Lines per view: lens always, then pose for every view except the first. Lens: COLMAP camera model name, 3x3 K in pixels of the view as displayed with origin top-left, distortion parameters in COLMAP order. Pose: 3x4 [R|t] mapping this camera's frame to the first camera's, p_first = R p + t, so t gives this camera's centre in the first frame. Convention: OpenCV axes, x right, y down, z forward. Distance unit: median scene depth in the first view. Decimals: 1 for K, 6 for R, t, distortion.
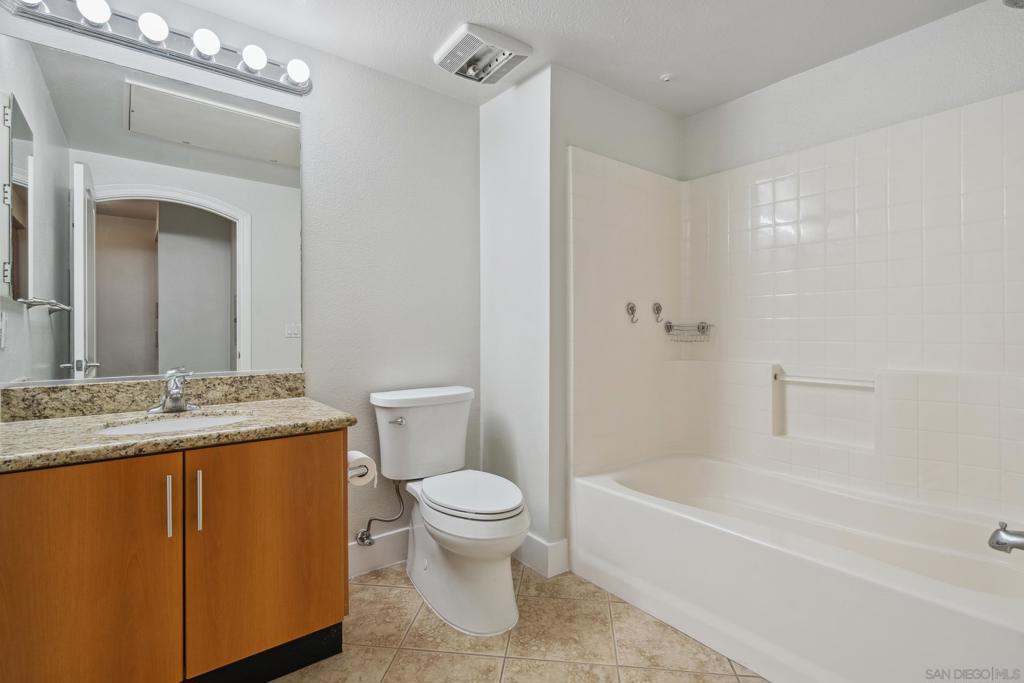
lens RADIAL K [[463.7, 0, 509.8], [0, 463.7, 331.2], [0, 0, 1]] dist [-0.001631, 0.000227]
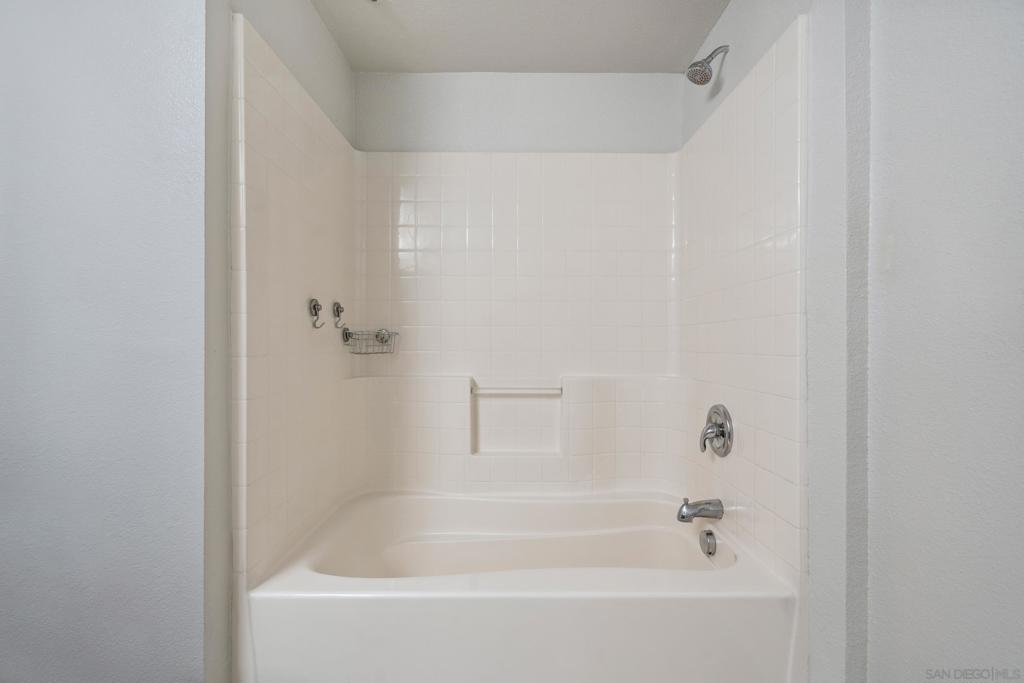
lens RADIAL K [[478.5, 0, 512.0], [0, 478.5, 341.5], [0, 0, 1]] dist [-0.001283, -0.000036]
pose [[0.610268, 0.001894, 0.792192, -0.161023], [-0.003275, 0.999995, 0.000132, 0.001459], [-0.792188, -0.002674, 0.610271, 0.447317]]
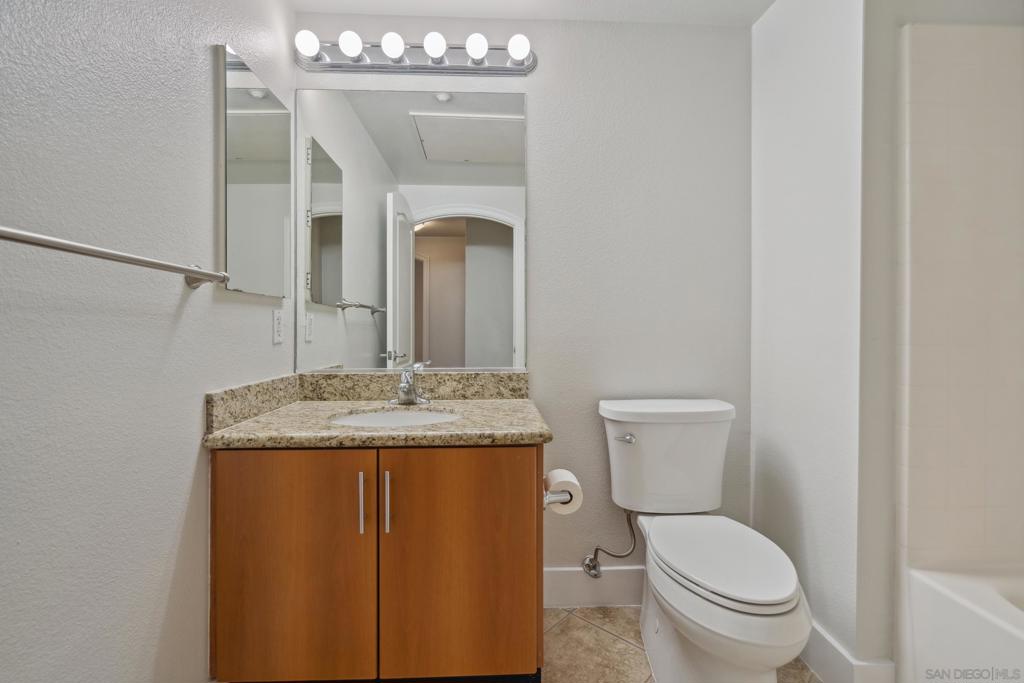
lens RADIAL K [[463.7, 0, 509.8], [0, 463.7, 331.2], [0, 0, 1]] dist [-0.001631, 0.000227]
pose [[0.820022, 0.005981, -0.572300, 0.064461], [-0.002643, 0.999974, 0.006663, -0.000366], [0.572325, -0.003951, 0.820017, 0.234893]]
